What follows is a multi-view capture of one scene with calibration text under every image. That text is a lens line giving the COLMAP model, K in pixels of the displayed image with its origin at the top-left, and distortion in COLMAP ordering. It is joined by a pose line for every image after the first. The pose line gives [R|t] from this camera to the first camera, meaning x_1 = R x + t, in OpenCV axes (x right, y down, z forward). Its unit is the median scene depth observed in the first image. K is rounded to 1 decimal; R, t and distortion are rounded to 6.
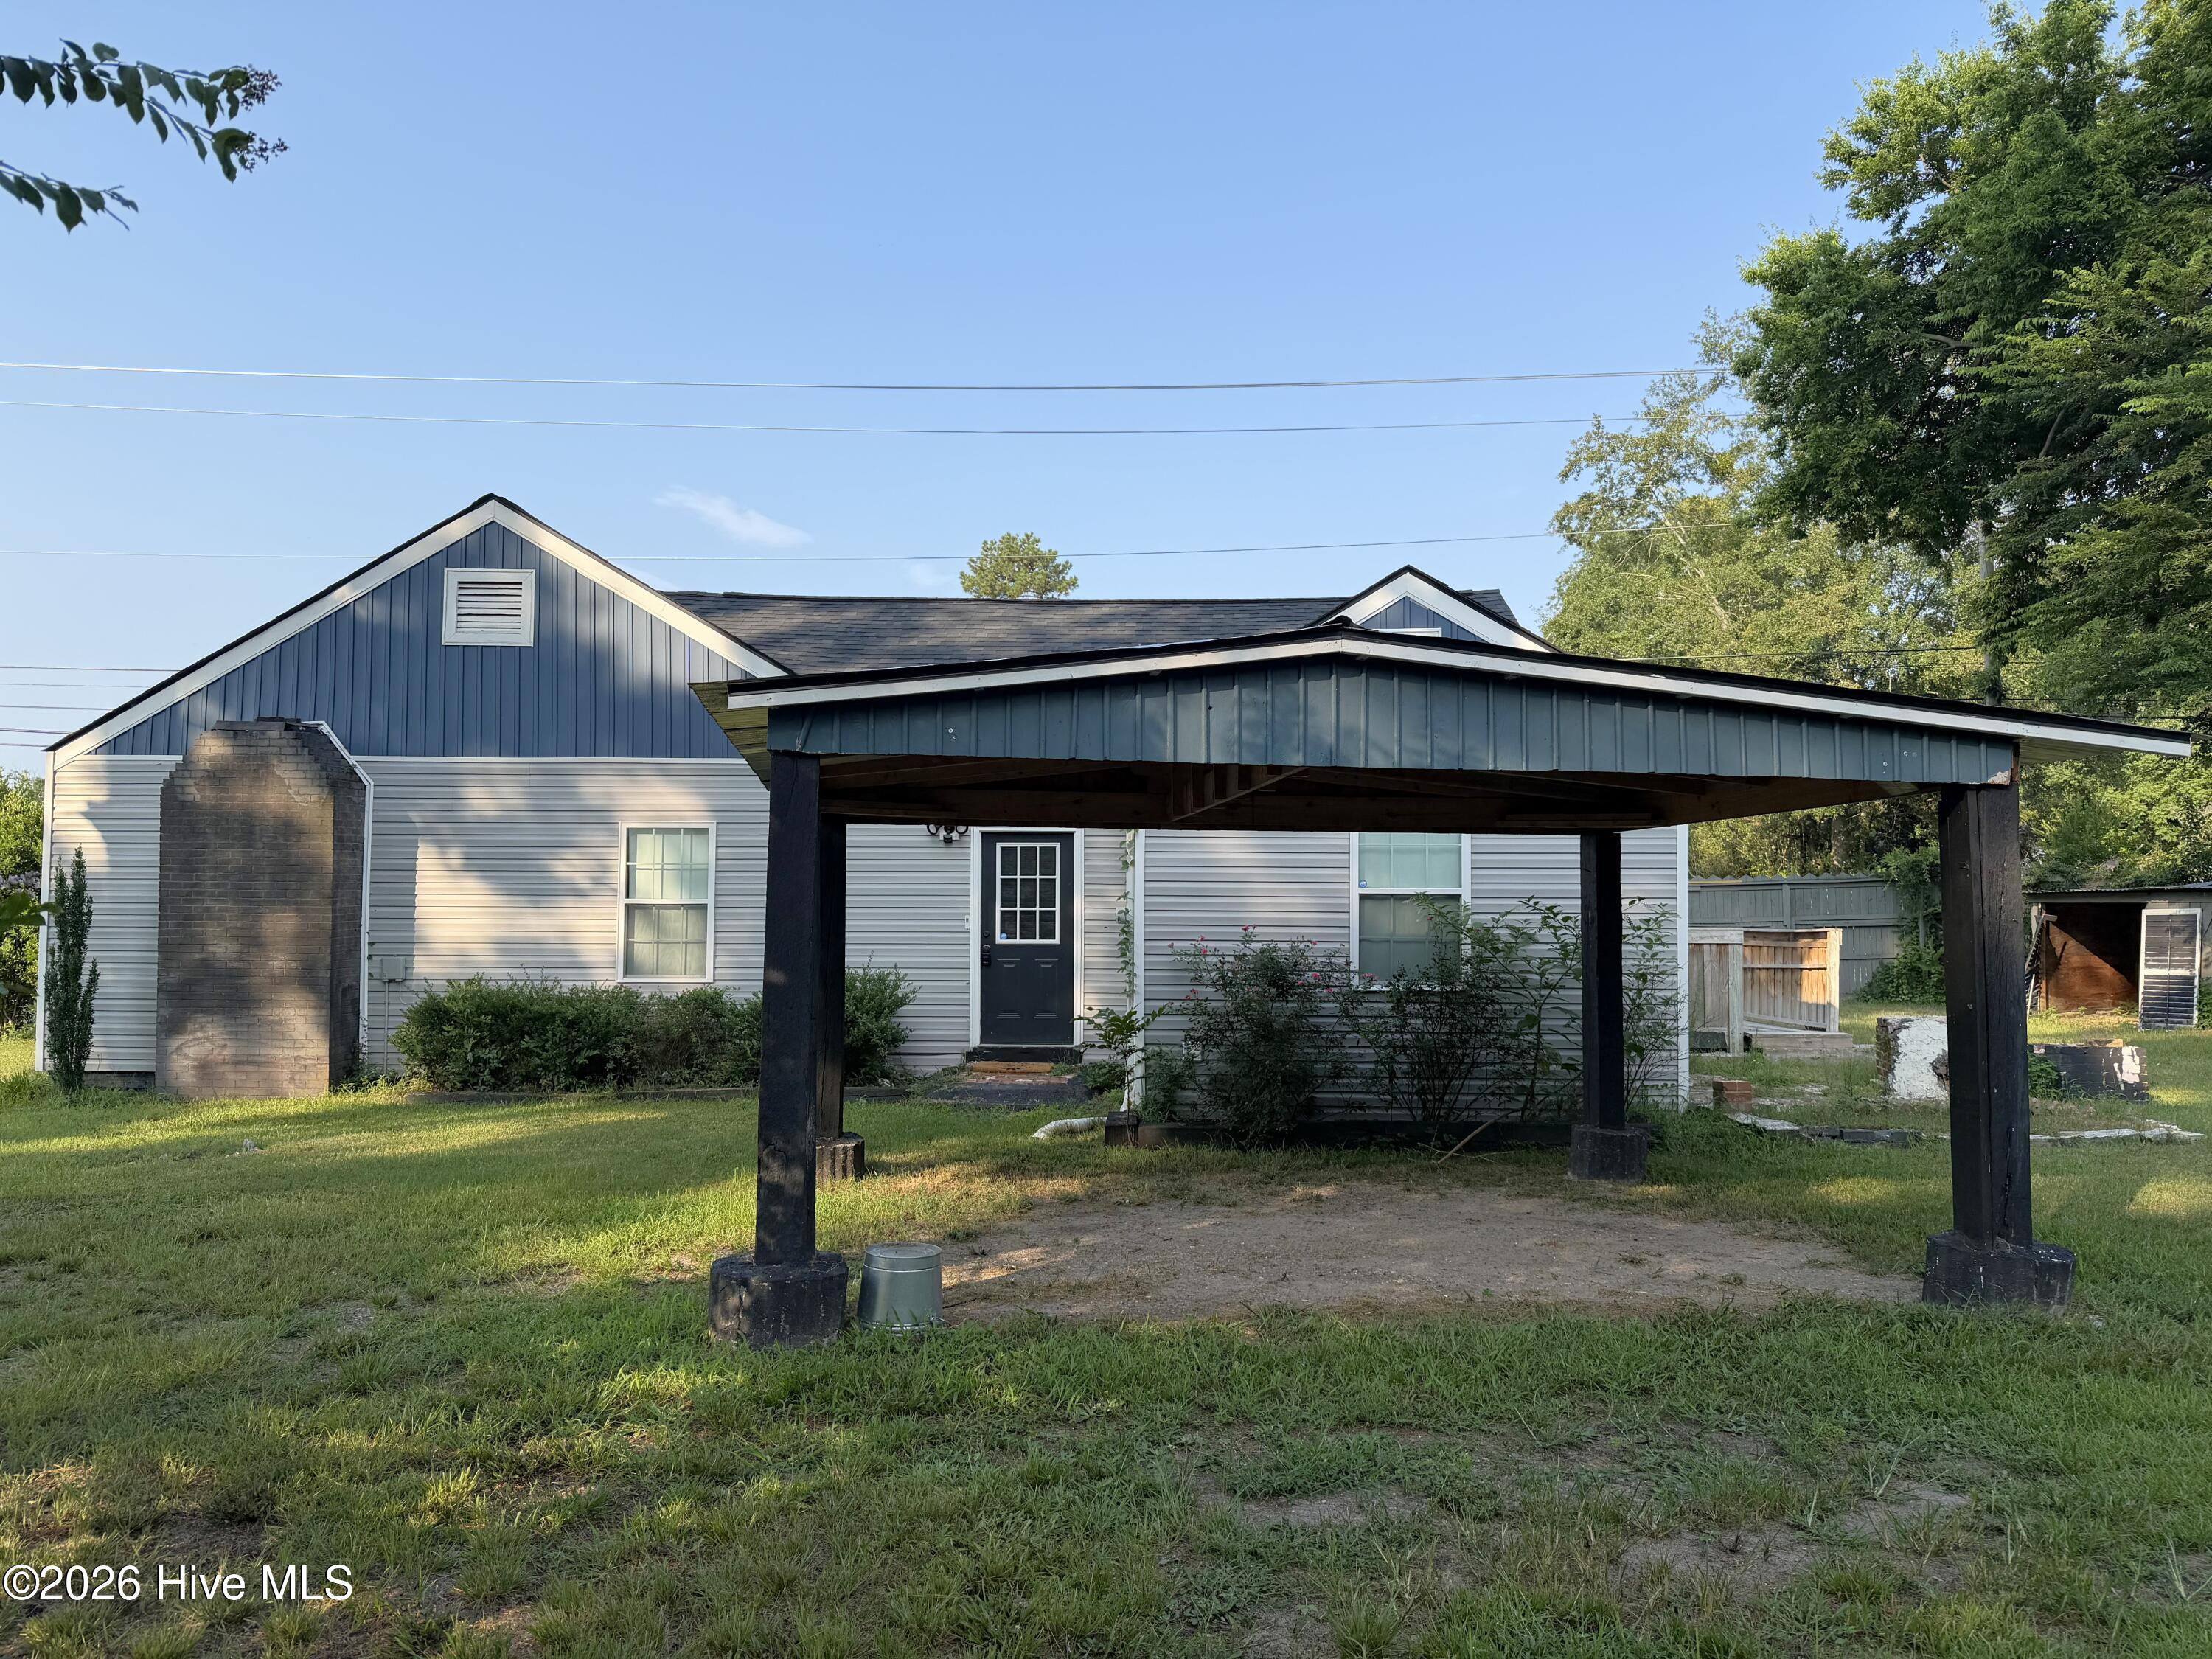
lens RADIAL K [[1536.1, 0, 1106.0], [0, 1536.1, 829.5], [0, 0, 1]] dist [0.082900, -0.102369]
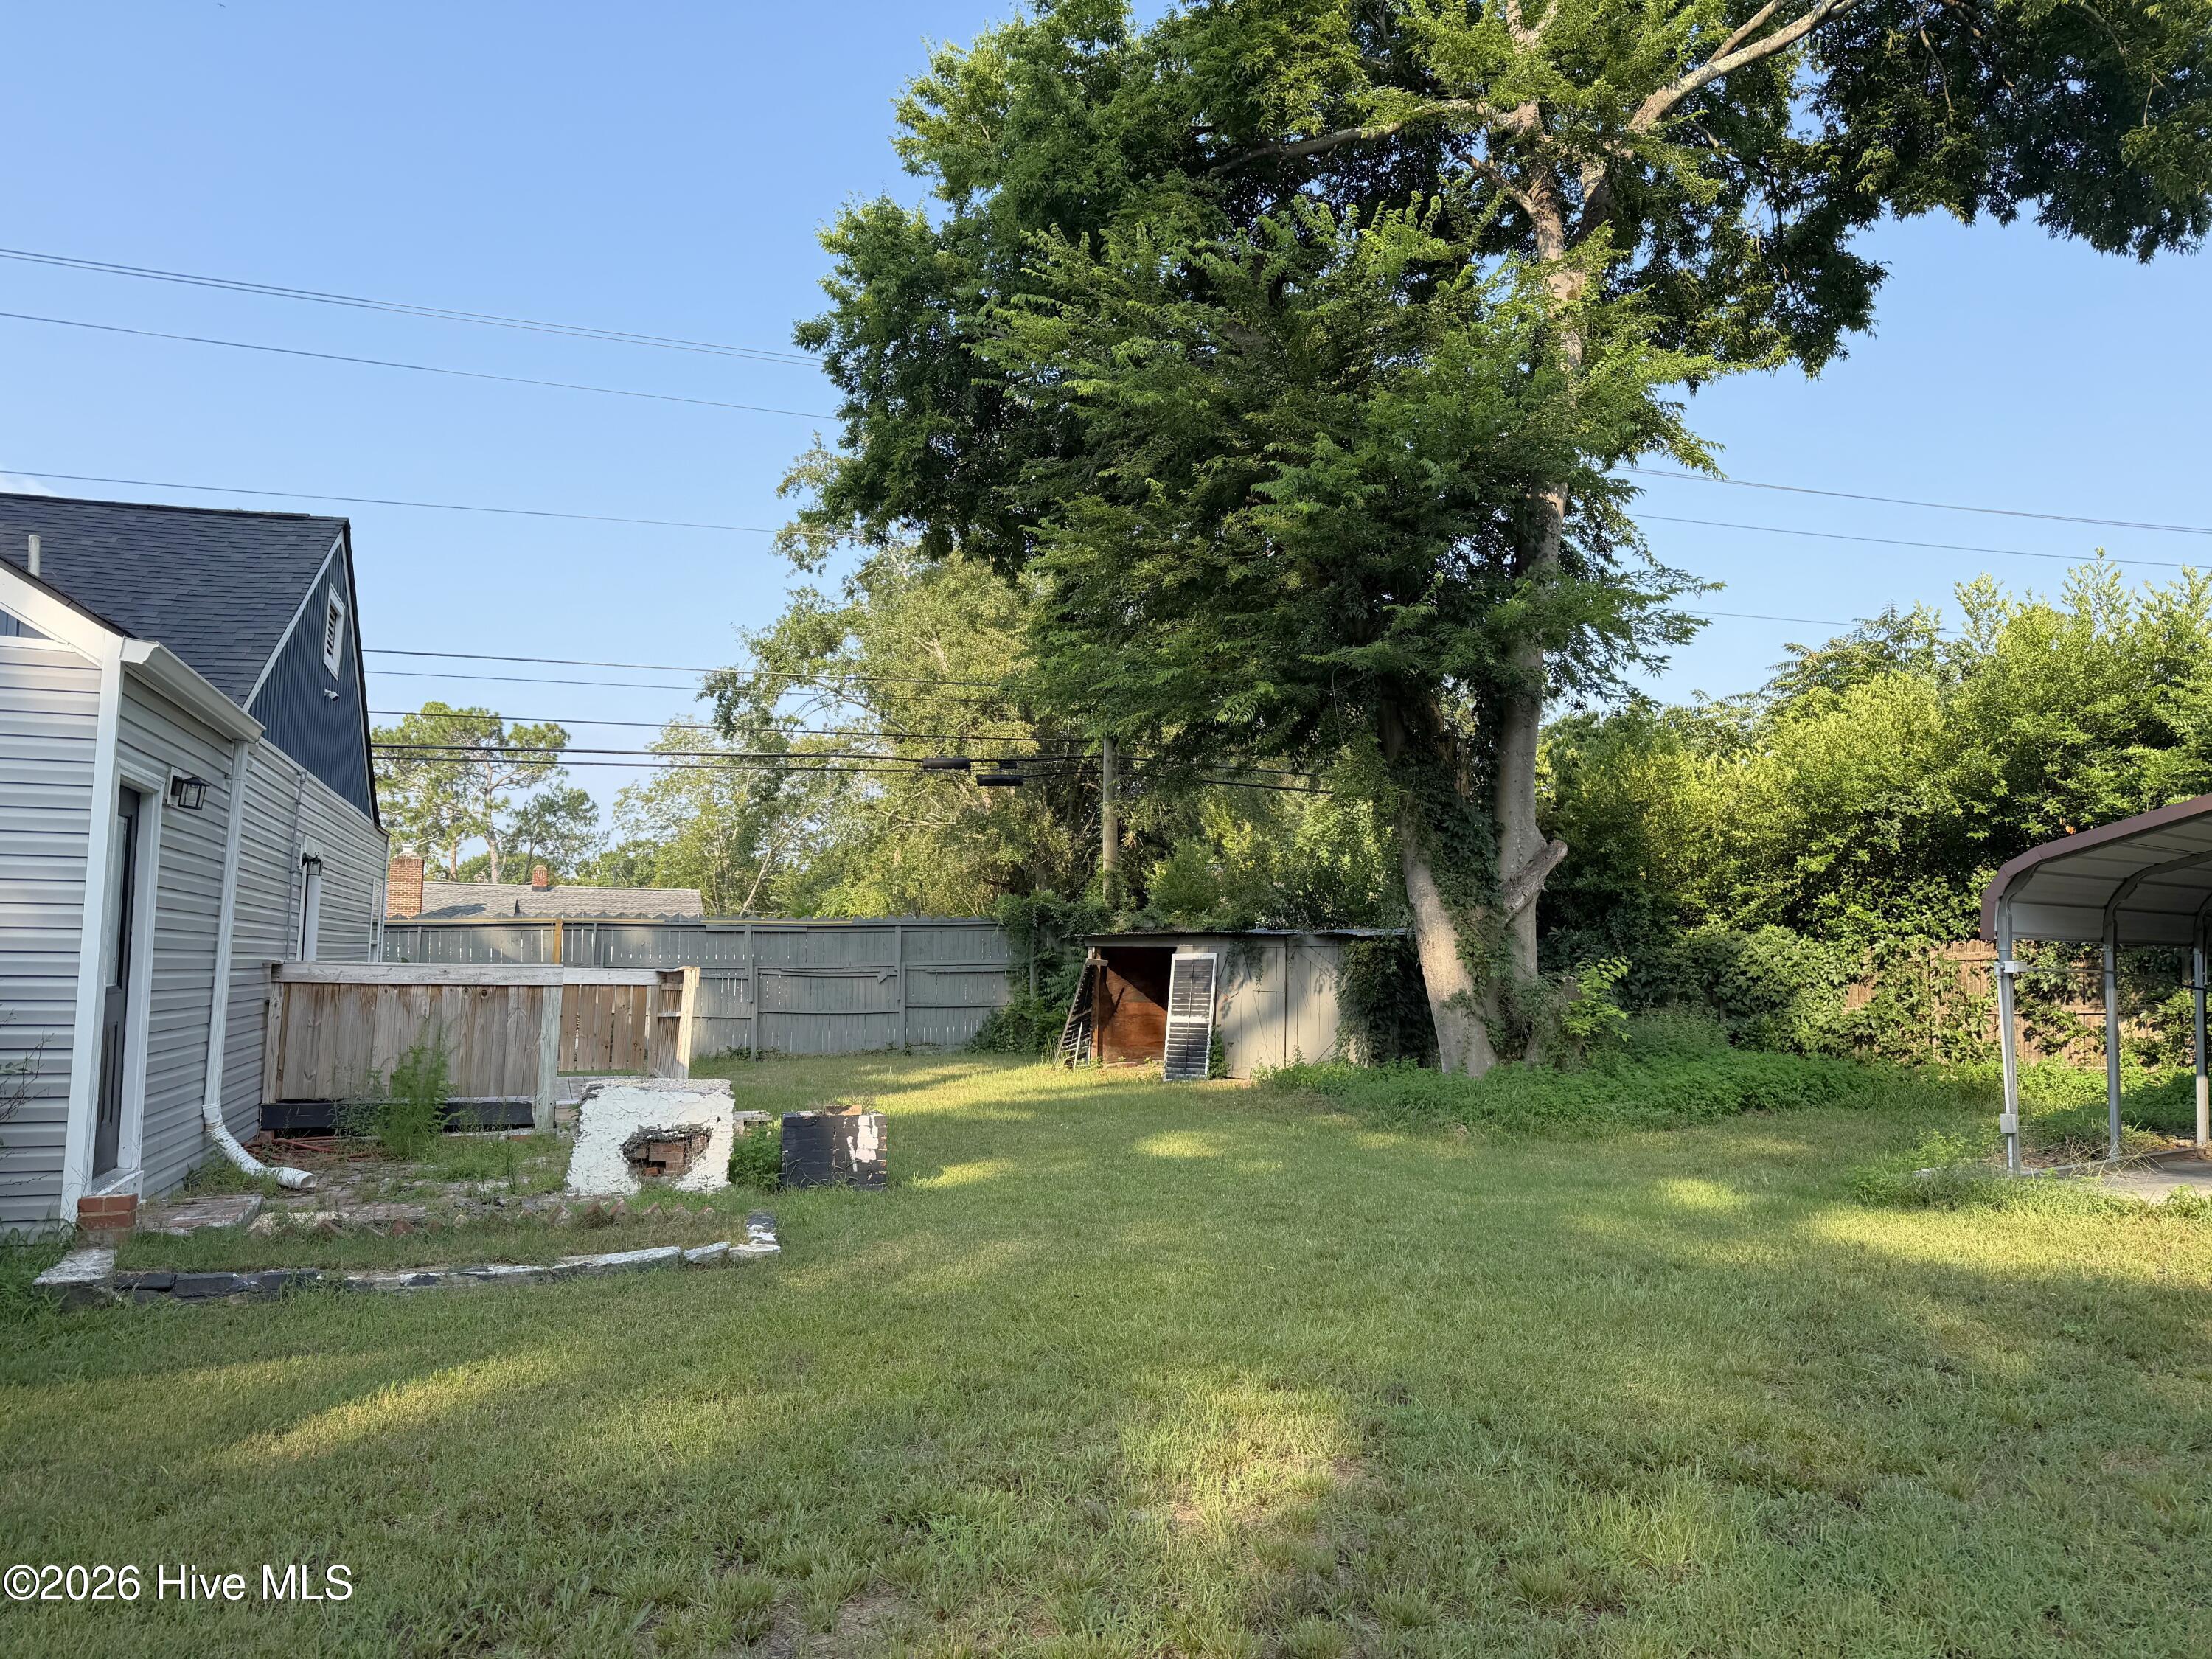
lens RADIAL K [[1536.1, 0, 1106.0], [0, 1536.1, 829.5], [0, 0, 1]] dist [0.082900, -0.102369]
pose [[0.925194, 0.043903, 0.376946, 0.257906], [-0.031032, 0.998712, -0.040153, 0.013566], [-0.378223, 0.025452, 0.925365, 0.132664]]
